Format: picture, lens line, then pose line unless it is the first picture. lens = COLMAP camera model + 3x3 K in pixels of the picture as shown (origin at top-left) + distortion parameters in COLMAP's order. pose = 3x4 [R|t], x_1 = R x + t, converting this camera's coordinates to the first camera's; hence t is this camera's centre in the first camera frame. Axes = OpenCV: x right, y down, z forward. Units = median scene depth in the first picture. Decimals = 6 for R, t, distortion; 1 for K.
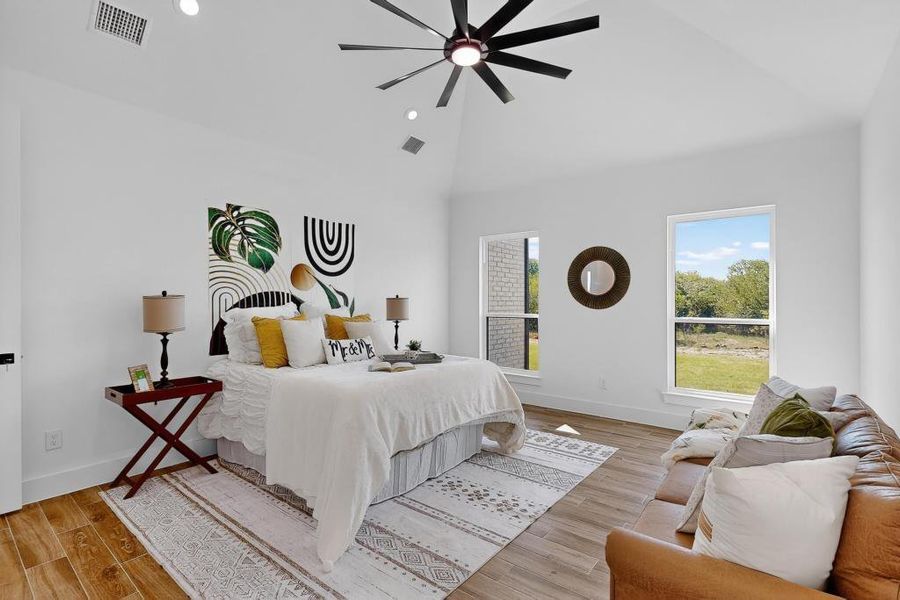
lens RADIAL K [[427.2, 0, 450.7], [0, 427.2, 299.8], [0, 0, 1]] dist [0.004521, 0.000180]
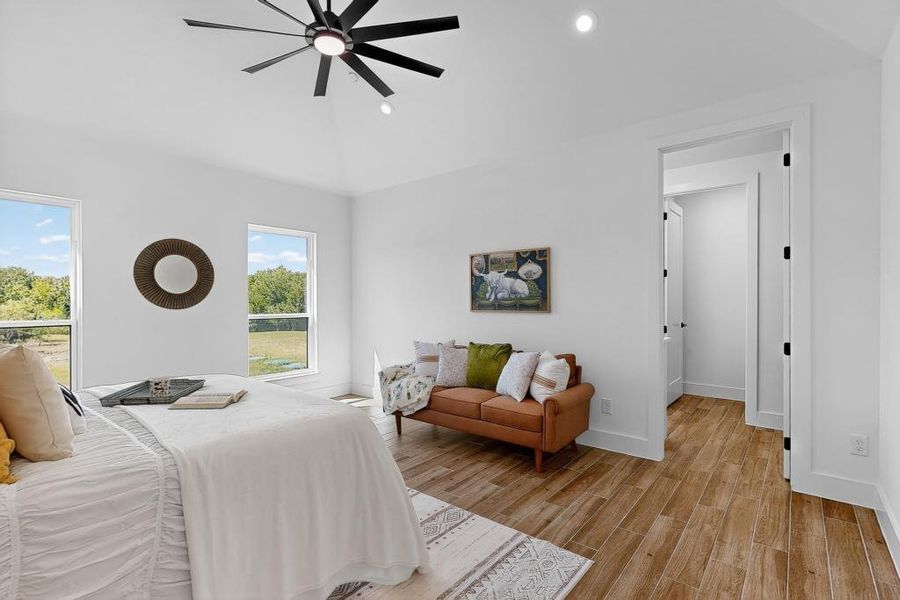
lens RADIAL K [[427.2, 0, 452.6], [0, 427.2, 301.6], [0, 0, 1]] dist [0.004521, 0.000180]
pose [[0.011703, -0.003896, 0.999924, -0.646294], [0.003342, 0.999987, 0.003857, 0.002906], [-0.999926, 0.003297, 0.011716, 0.500410]]
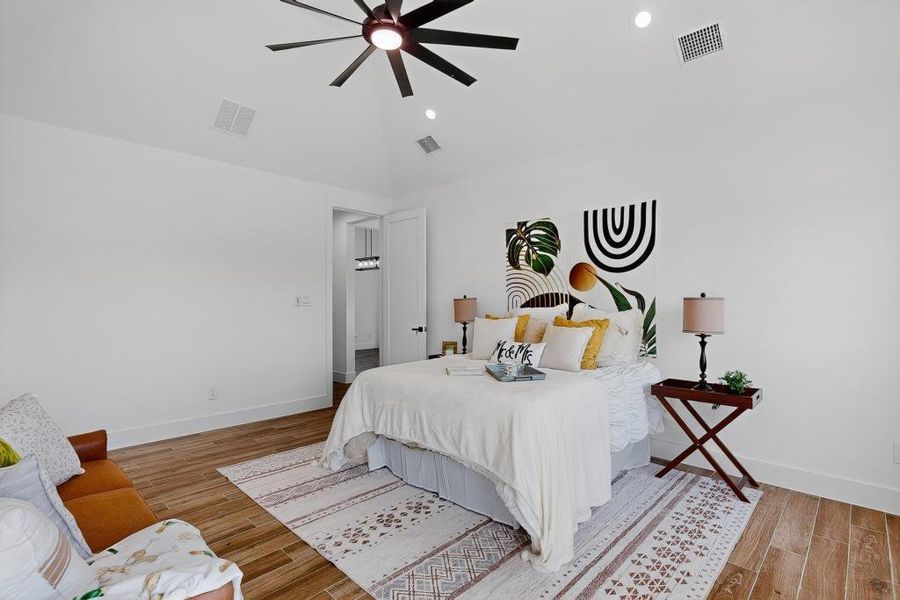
lens RADIAL K [[427.2, 0, 449.3], [0, 427.2, 299.8], [0, 0, 1]] dist [0.004521, 0.000180]
pose [[-0.094655, -0.007123, -0.995485, 0.663809], [-0.003002, 0.999972, -0.006870, 0.005154], [0.995506, 0.002339, -0.094674, 0.857606]]
